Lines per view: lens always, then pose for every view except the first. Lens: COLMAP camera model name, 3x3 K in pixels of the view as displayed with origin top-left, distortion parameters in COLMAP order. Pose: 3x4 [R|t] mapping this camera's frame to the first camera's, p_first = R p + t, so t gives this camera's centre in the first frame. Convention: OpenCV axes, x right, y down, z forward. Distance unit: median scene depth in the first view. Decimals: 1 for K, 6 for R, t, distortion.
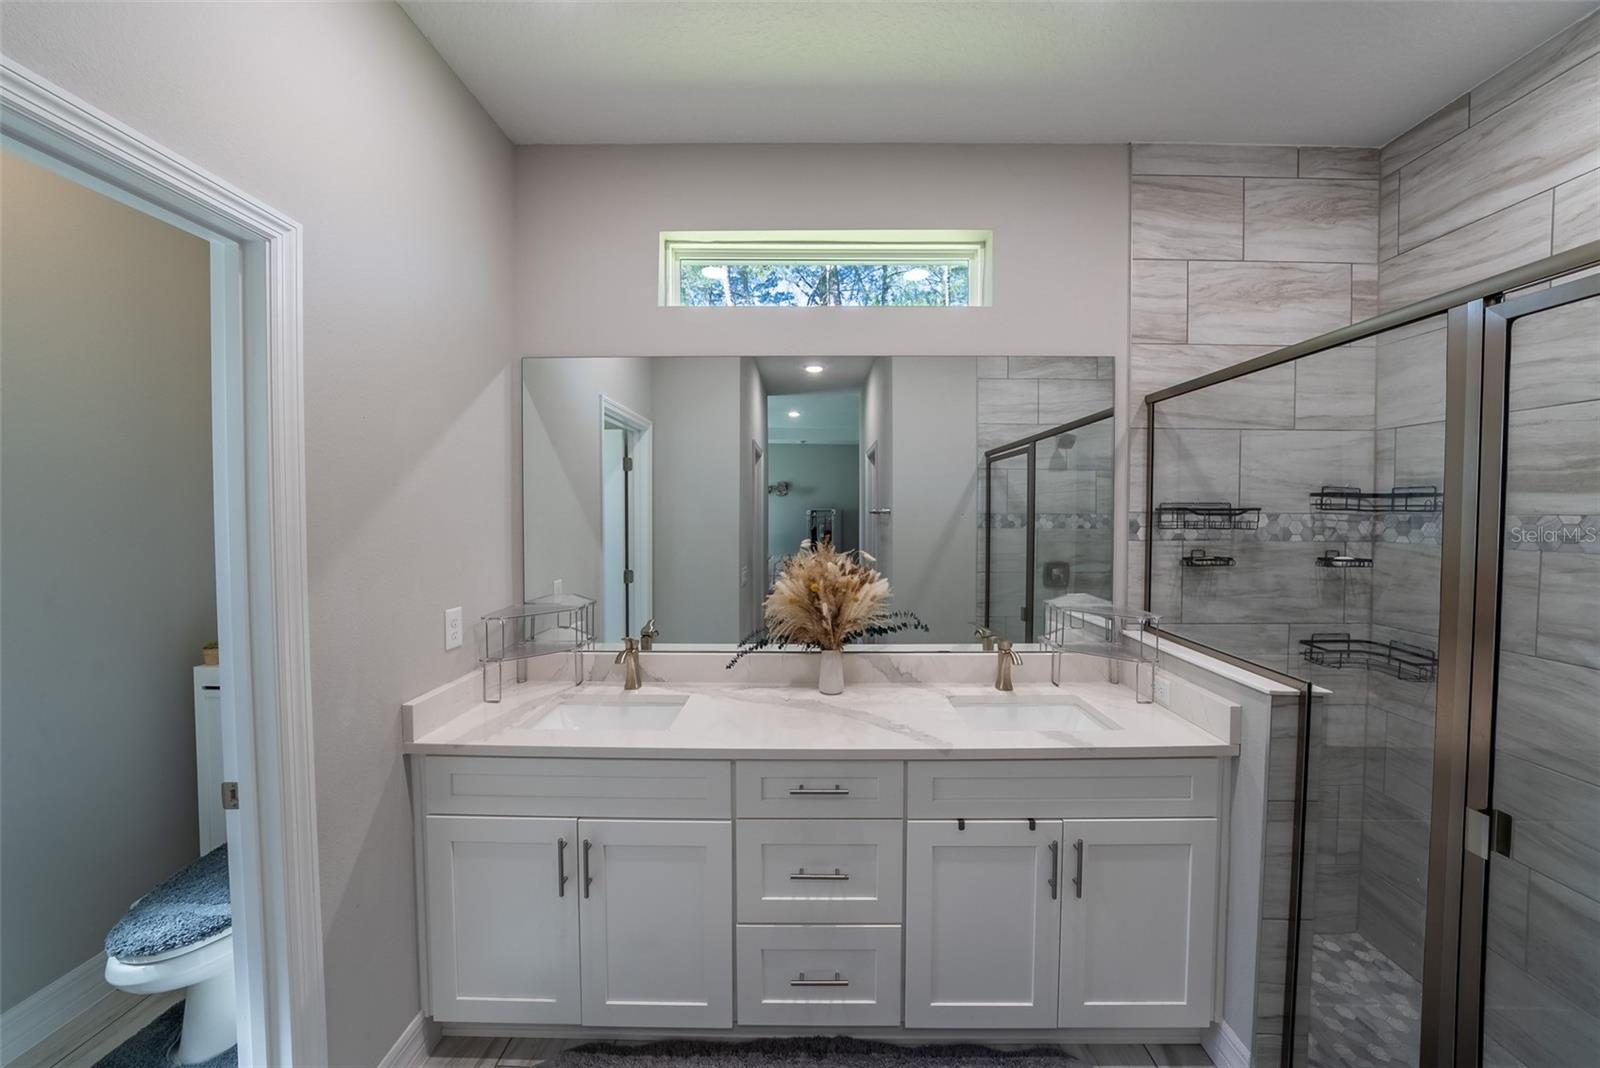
lens RADIAL K [[562.2, 0, 804.6], [0, 562.2, 531.0], [0, 0, 1]] dist [-0.026550, 0.004256]
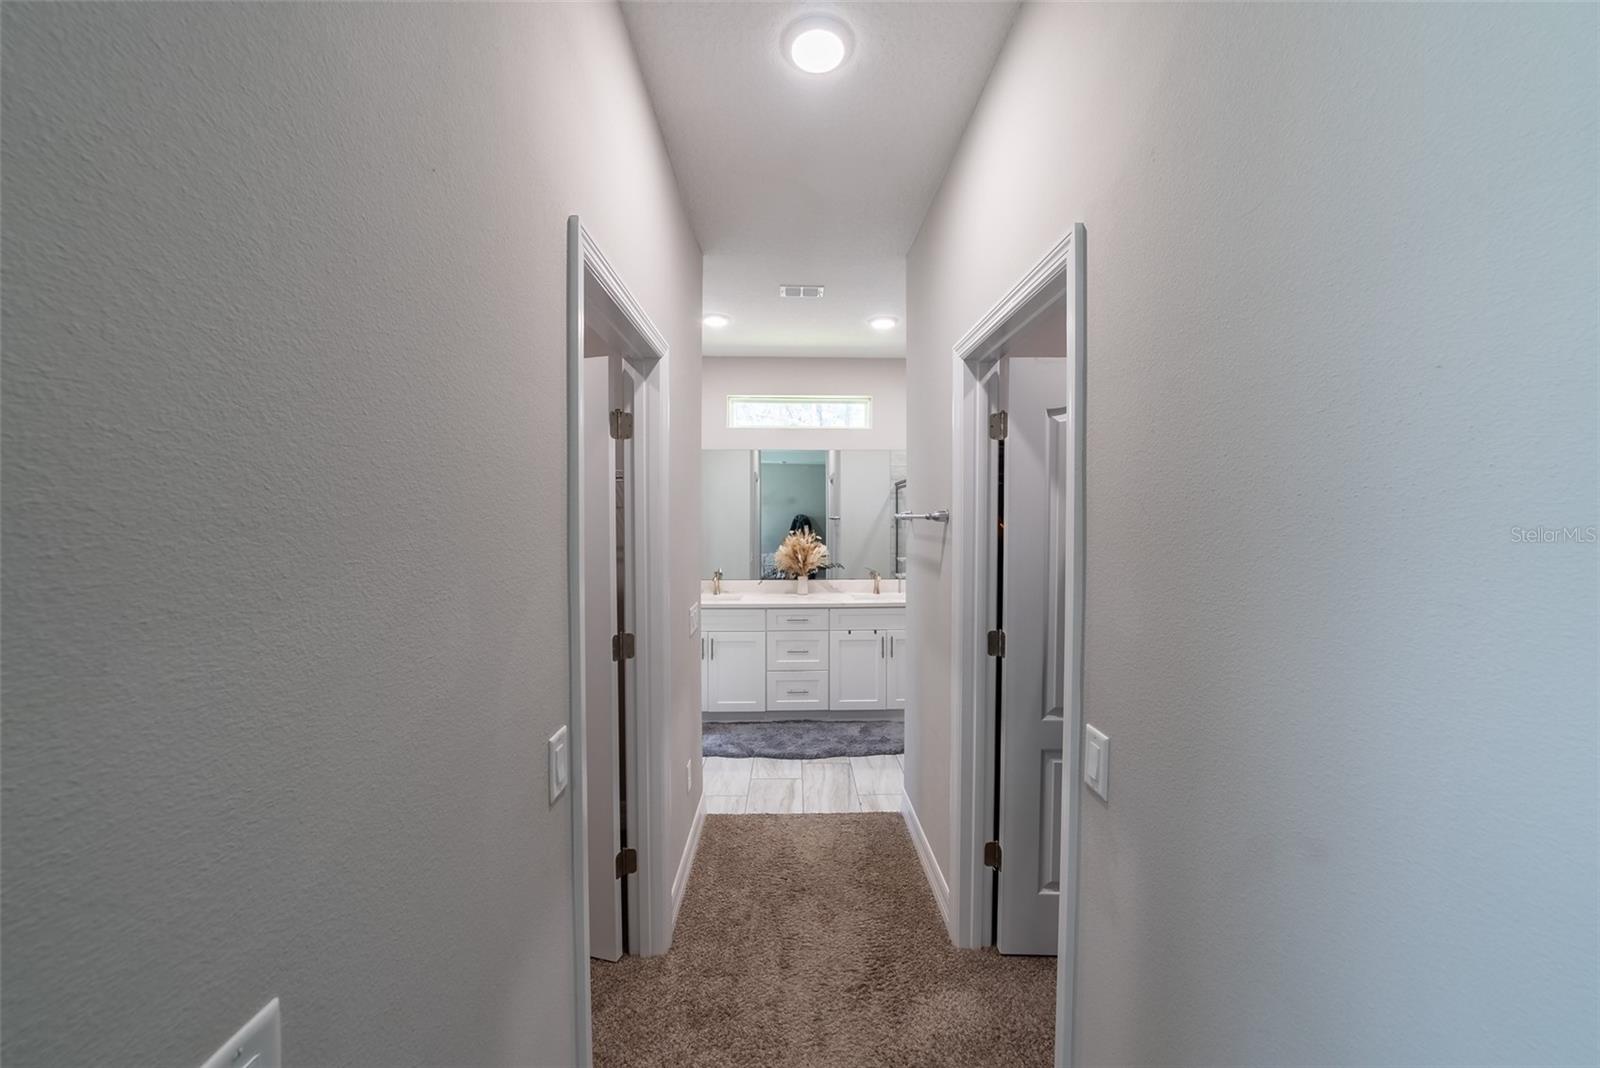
lens RADIAL K [[562.2, 0, 803.3], [0, 562.2, 528.5], [0, 0, 1]] dist [-0.026550, 0.004256]
pose [[0.999231, 0.001779, 0.039180, -0.043490], [-0.001237, 0.999904, -0.013833, 0.044655], [-0.039200, 0.013774, 0.999136, -1.399361]]
